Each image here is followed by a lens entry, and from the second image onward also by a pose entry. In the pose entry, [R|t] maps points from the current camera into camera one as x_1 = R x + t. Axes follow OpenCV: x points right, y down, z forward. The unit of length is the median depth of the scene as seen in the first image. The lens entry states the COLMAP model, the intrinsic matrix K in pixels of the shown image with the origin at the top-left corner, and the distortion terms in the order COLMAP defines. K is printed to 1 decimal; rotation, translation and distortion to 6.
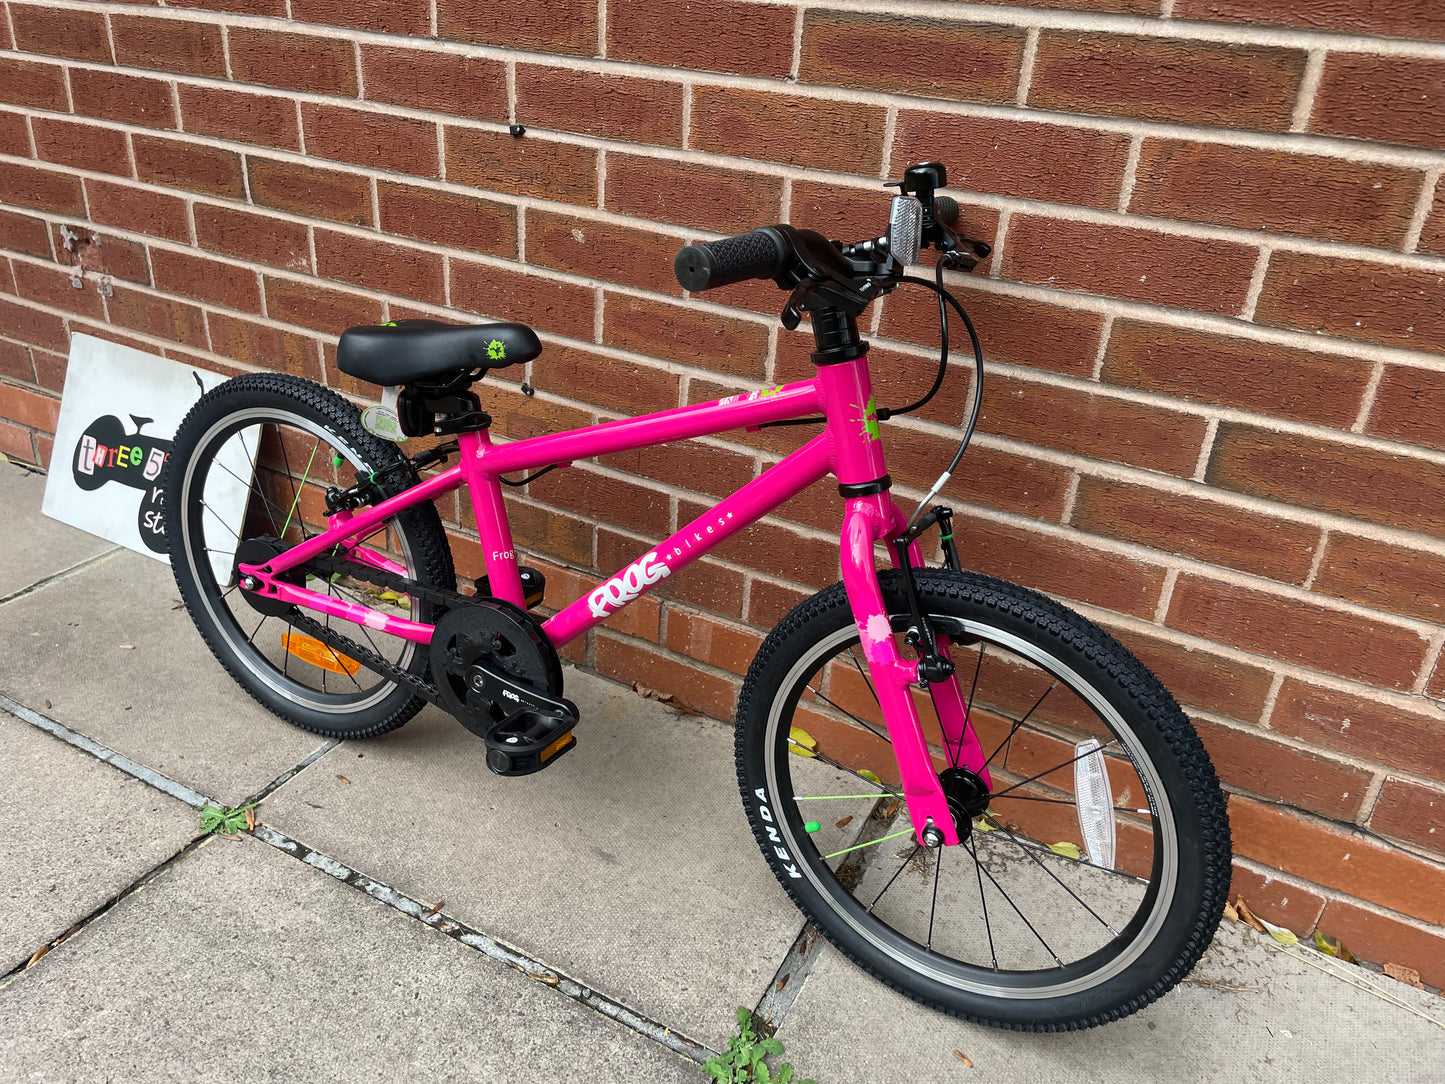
lens RADIAL K [[1096.6, 0, 711.5], [0, 1096.6, 529.1], [0, 0, 1]] dist [0.094576, -0.130934]
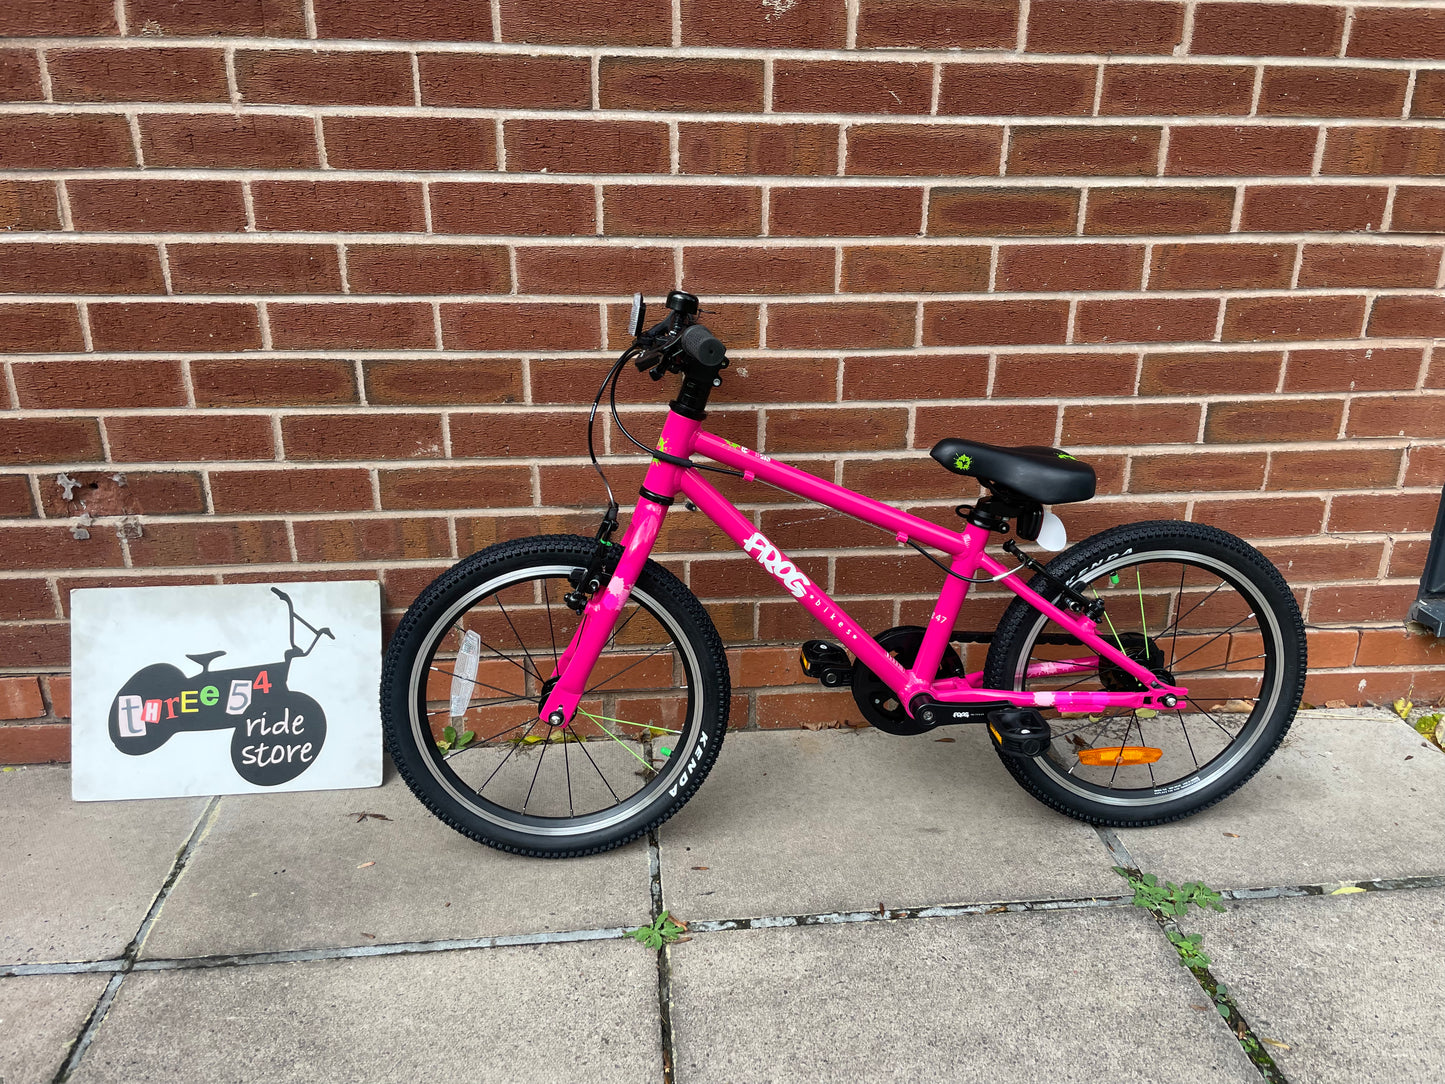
lens RADIAL K [[1096.6, 0, 734.5], [0, 1096.6, 525.0], [0, 0, 1]] dist [0.094576, -0.130934]
pose [[0.828037, -0.244665, 0.504473, -0.886230], [0.289707, 0.957048, -0.011362, -0.097457], [-0.480025, 0.155557, 0.863353, -0.048836]]
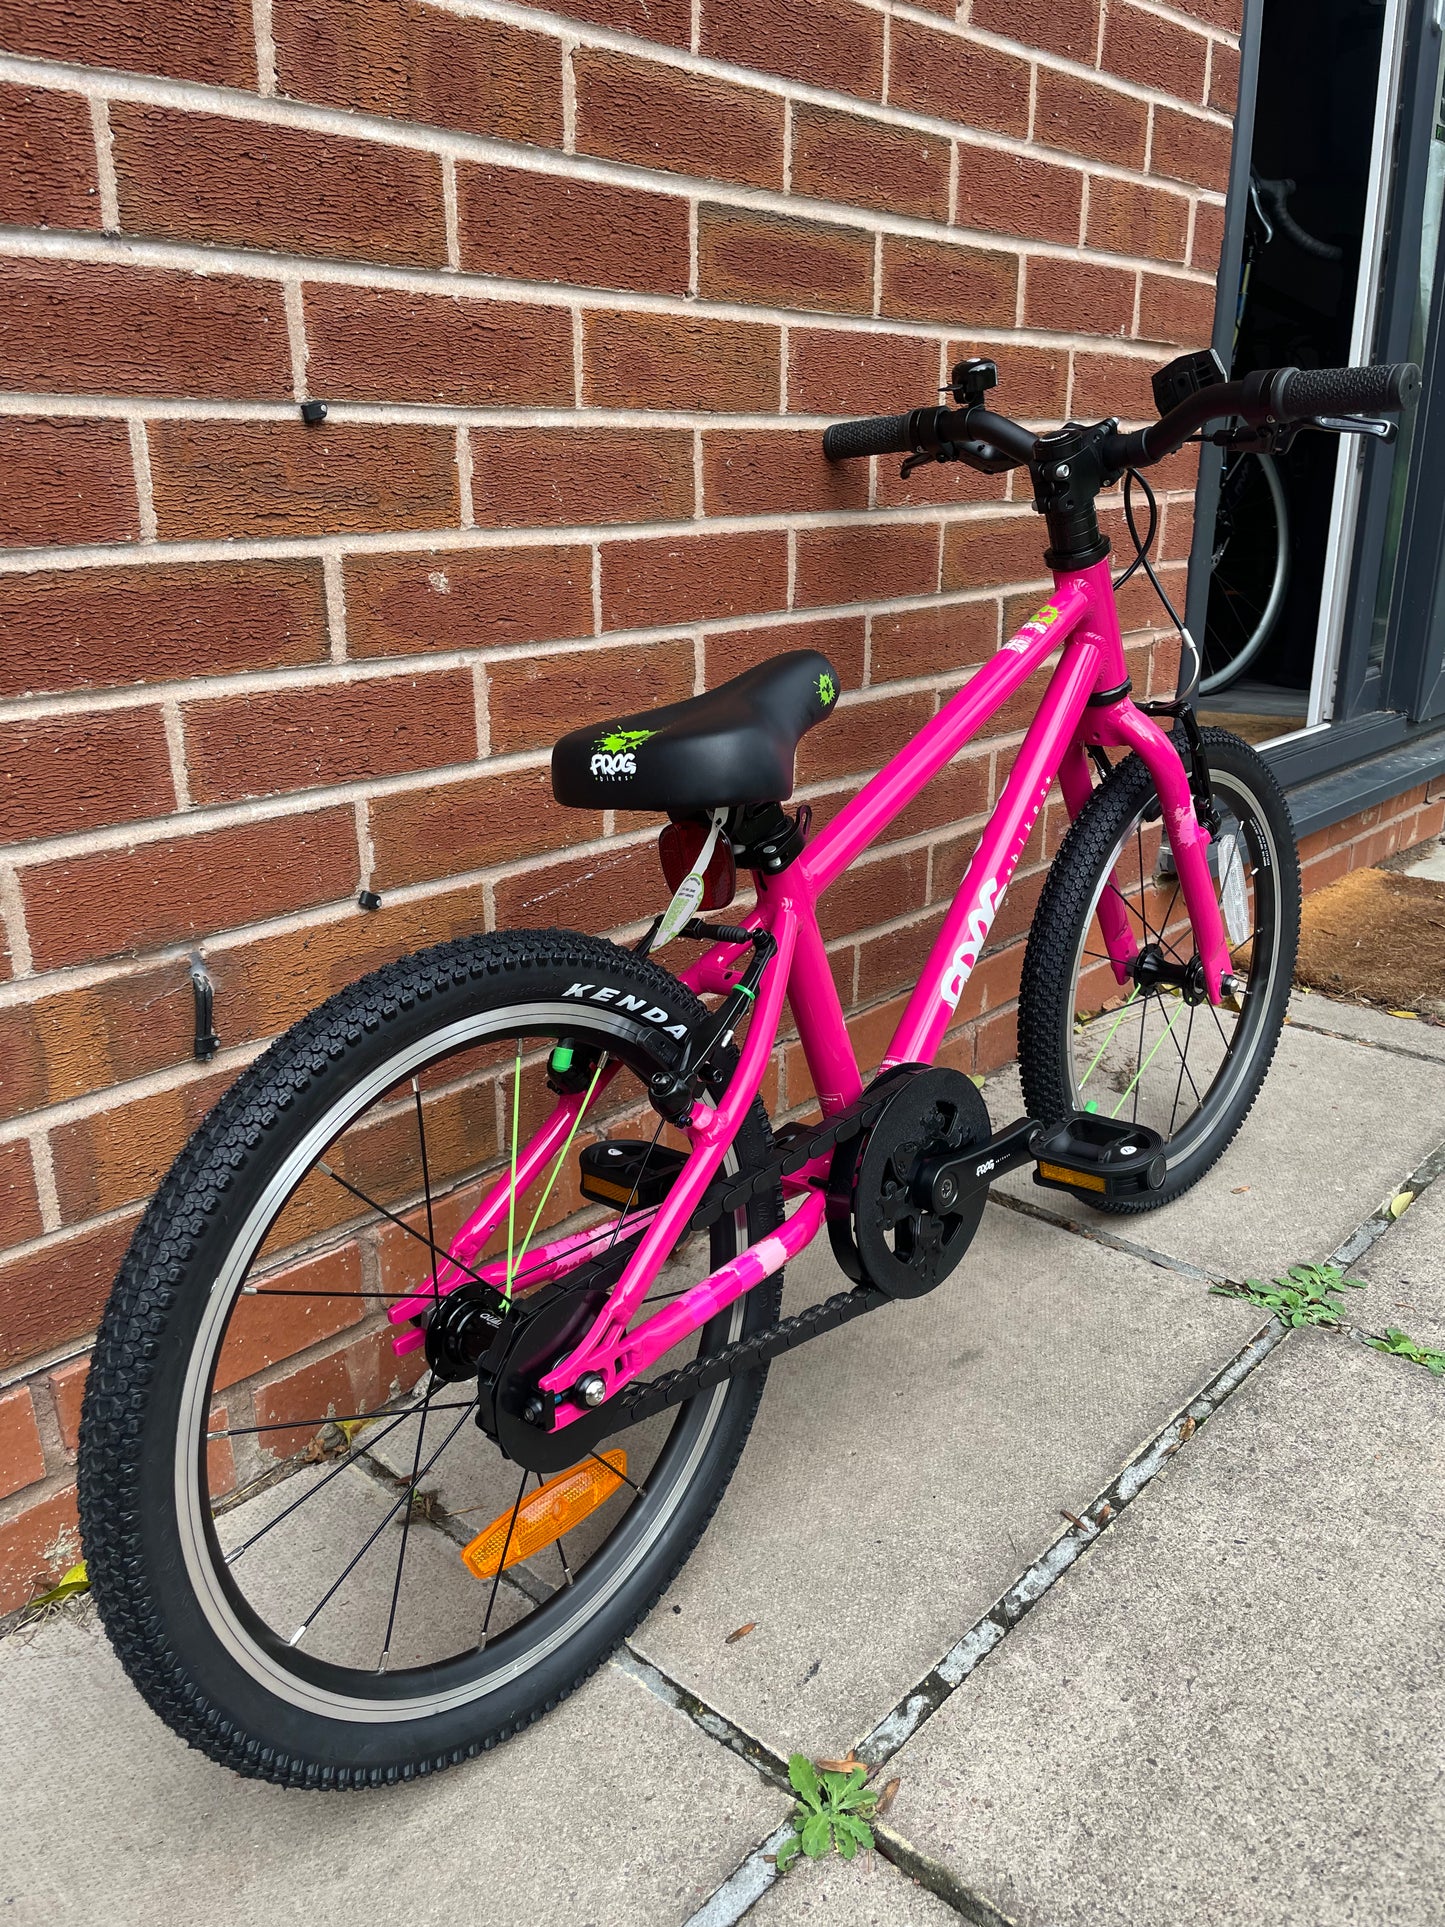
lens RADIAL K [[1462.4, 0, 716.8], [0, 1462.4, 946.9], [0, 0, 1]] dist [0.094576, -0.130934]
pose [[0.243852, -0.368971, 0.896881, -0.938618], [0.454037, 0.860622, 0.230607, -0.236740], [-0.856963, 0.350983, 0.377391, 0.723119]]
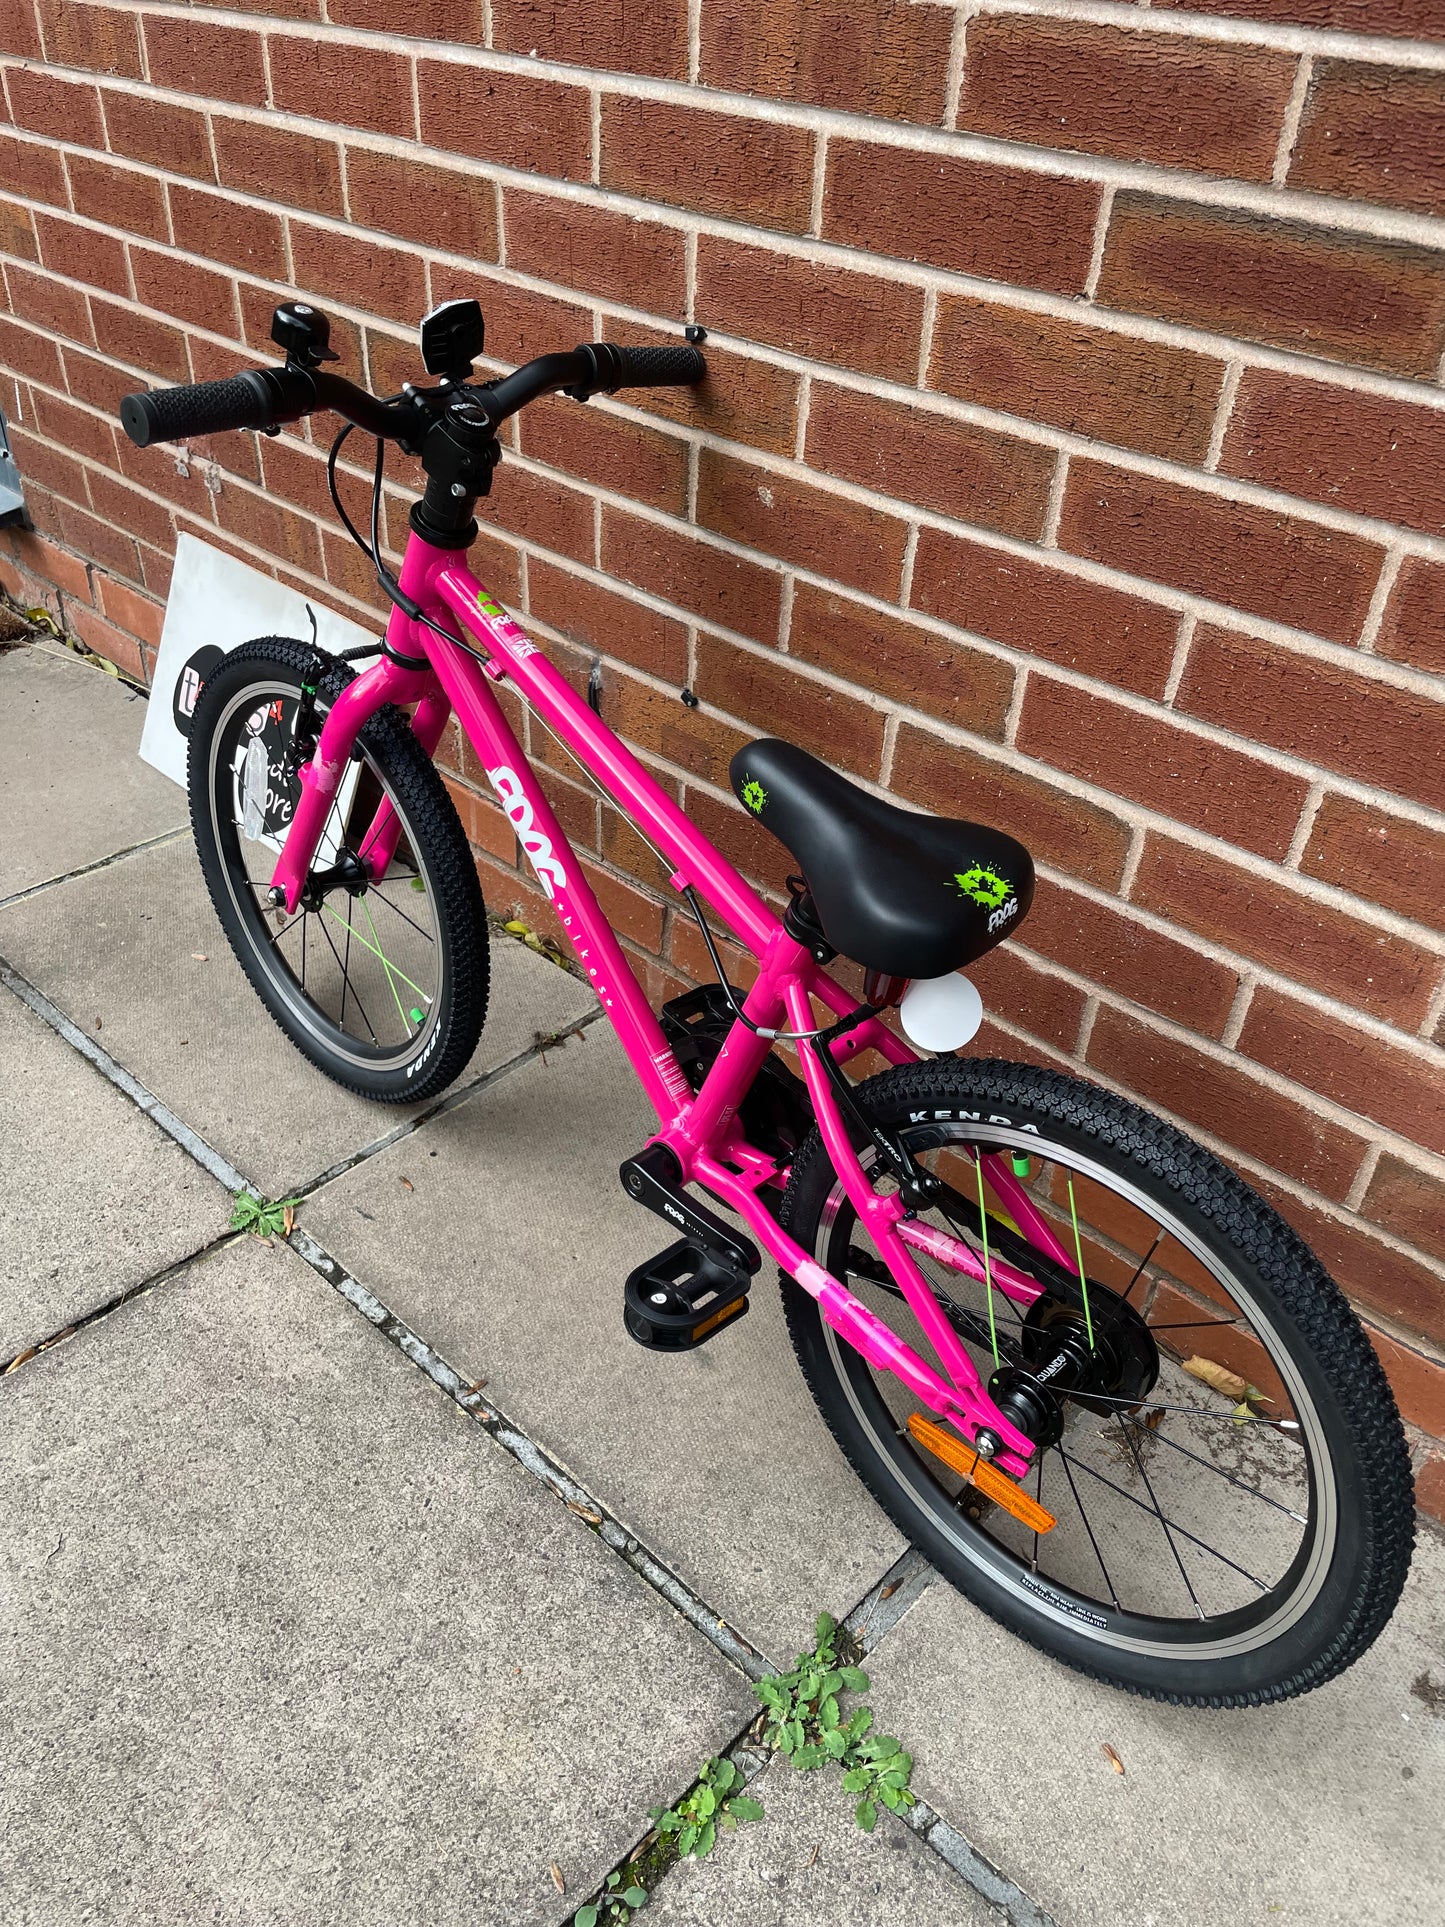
lens RADIAL K [[1462.4, 0, 715.2], [0, 1462.4, 962.6], [0, 0, 1]] dist [0.094576, -0.130934]
pose [[0.964000, 0.141456, -0.225154, 0.107692], [-0.104555, 0.980198, 0.168166, -0.146127], [0.244484, -0.138571, 0.959701, 0.075391]]
